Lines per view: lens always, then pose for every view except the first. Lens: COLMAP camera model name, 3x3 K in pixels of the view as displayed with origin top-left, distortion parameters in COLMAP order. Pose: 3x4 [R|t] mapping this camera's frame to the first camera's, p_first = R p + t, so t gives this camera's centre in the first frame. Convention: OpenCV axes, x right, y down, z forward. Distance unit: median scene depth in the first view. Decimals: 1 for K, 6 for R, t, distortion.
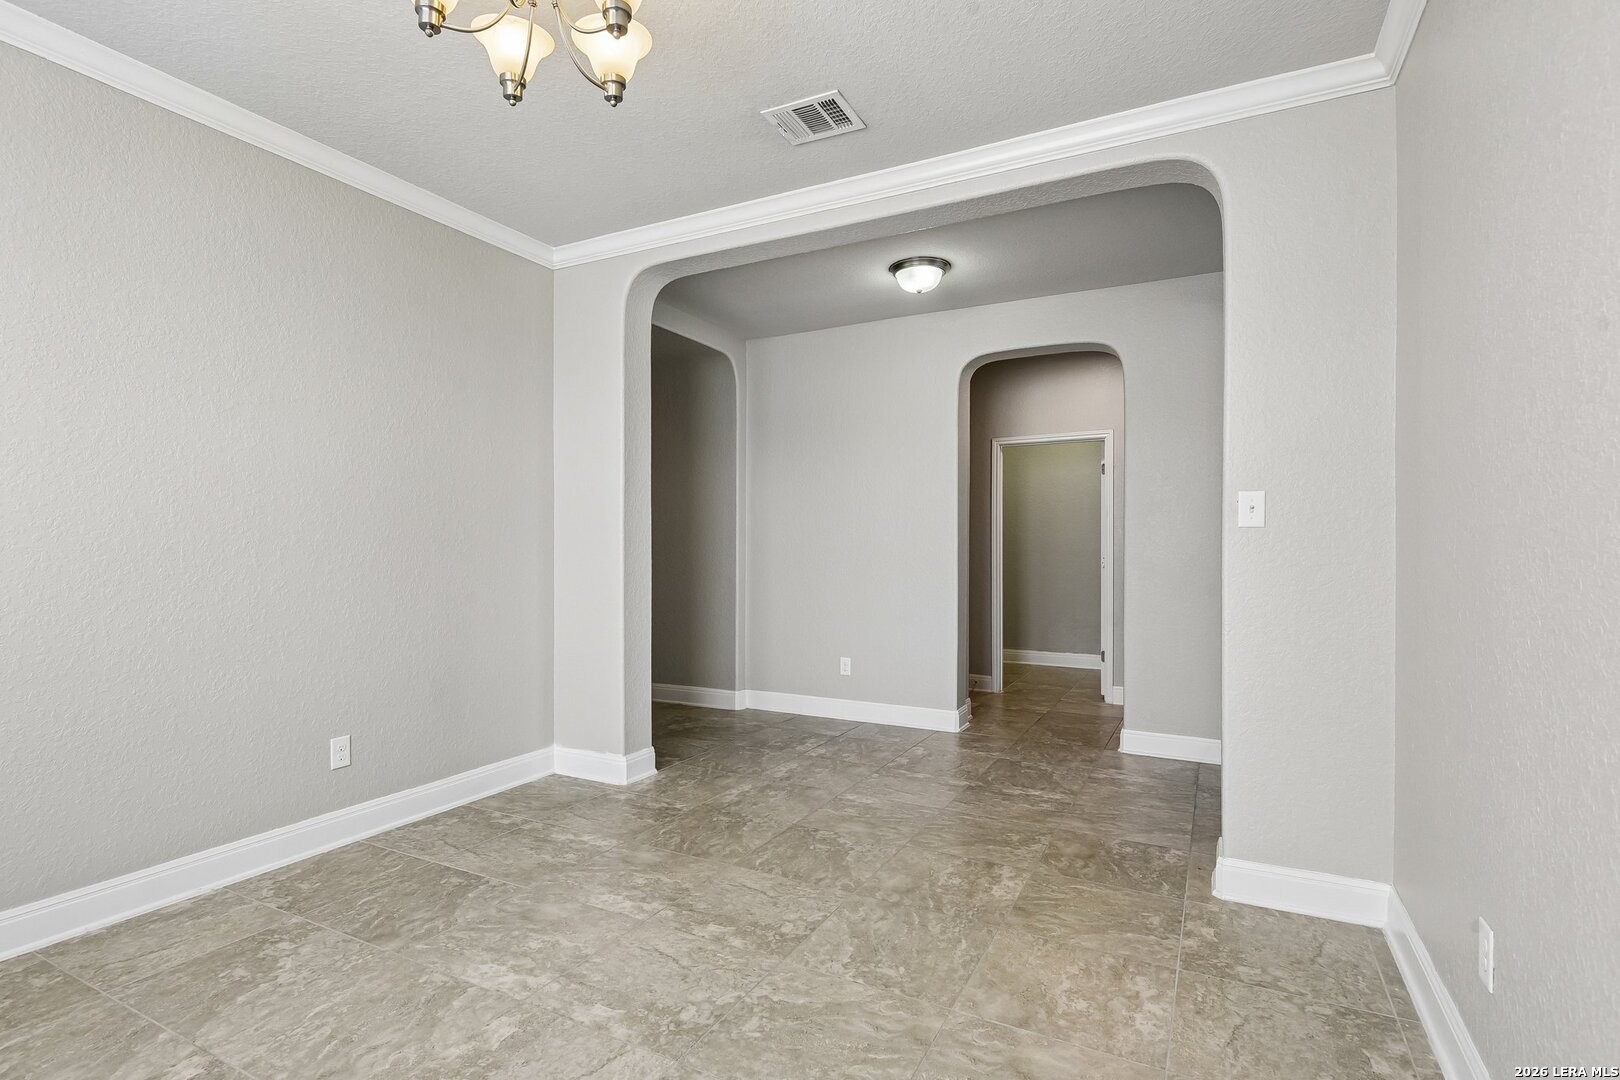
lens RADIAL K [[788.0, 0, 798.7], [0, 788.0, 539.6], [0, 0, 1]] dist [-0.004789, -0.002144]
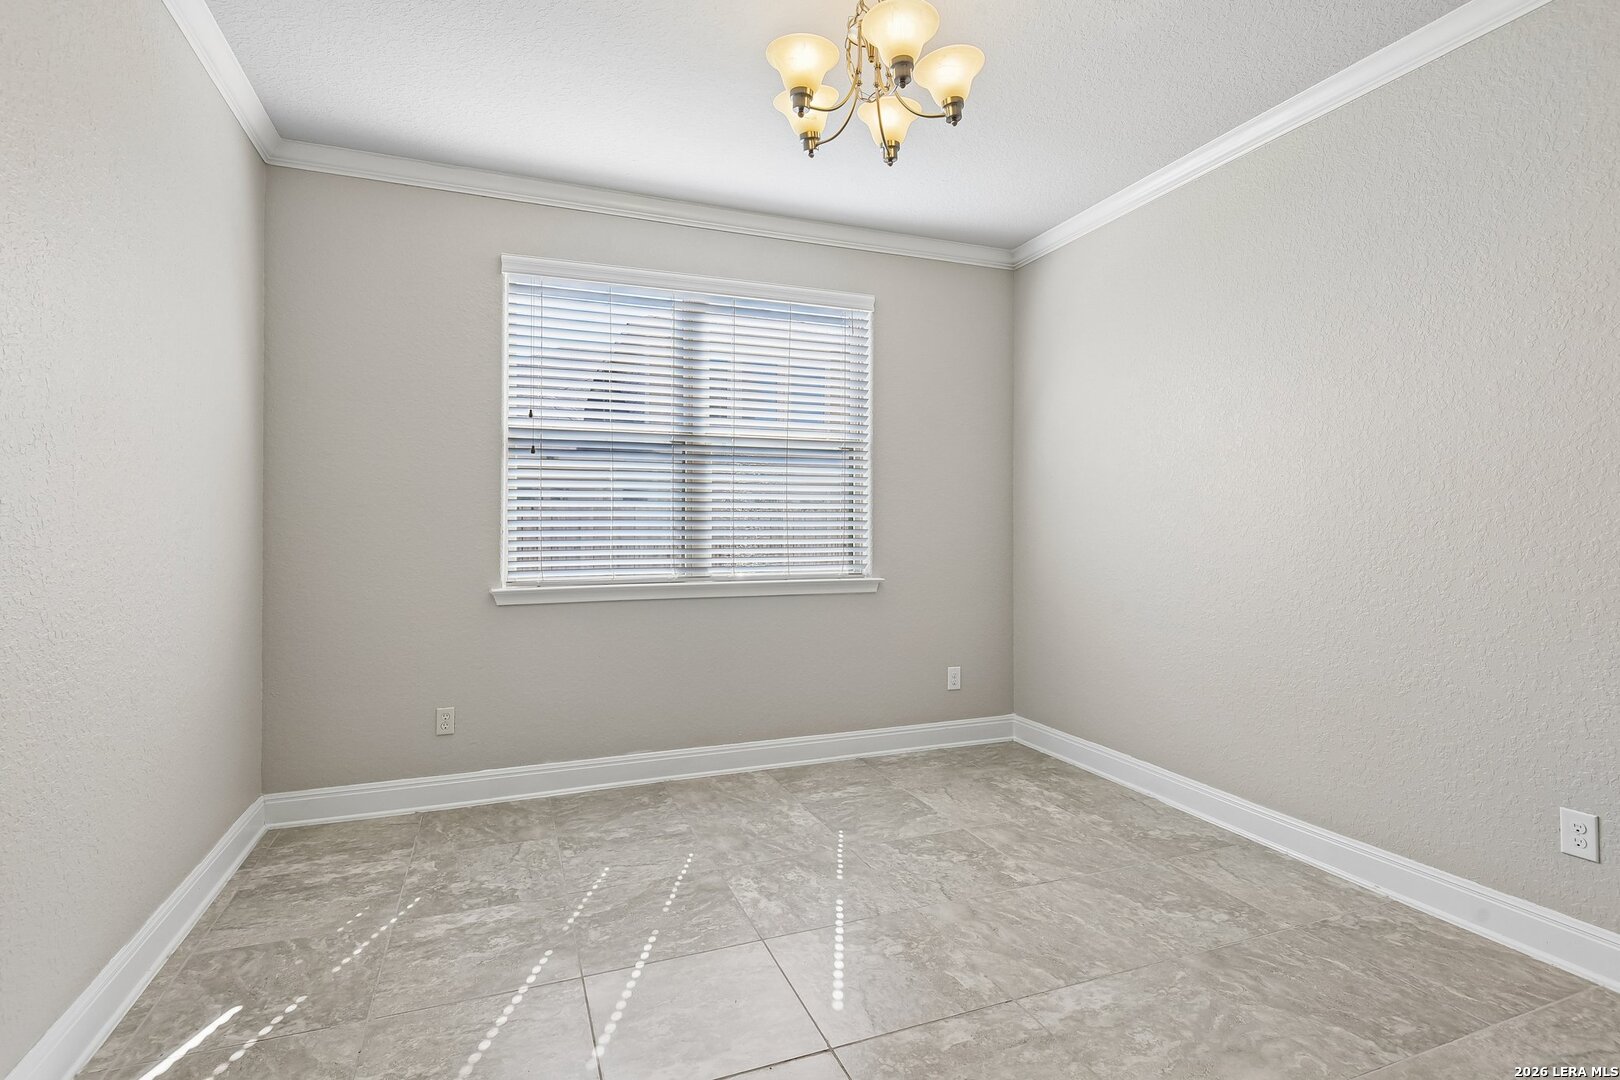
lens RADIAL K [[788.0, 0, 806.6], [0, 788.0, 540.1], [0, 0, 1]] dist [-0.004789, -0.002144]
pose [[-0.651174, 0.010686, -0.758853, 0.460157], [0.004052, 0.999936, 0.010603, 0.012082], [0.758917, 0.003829, -0.651176, 1.230478]]
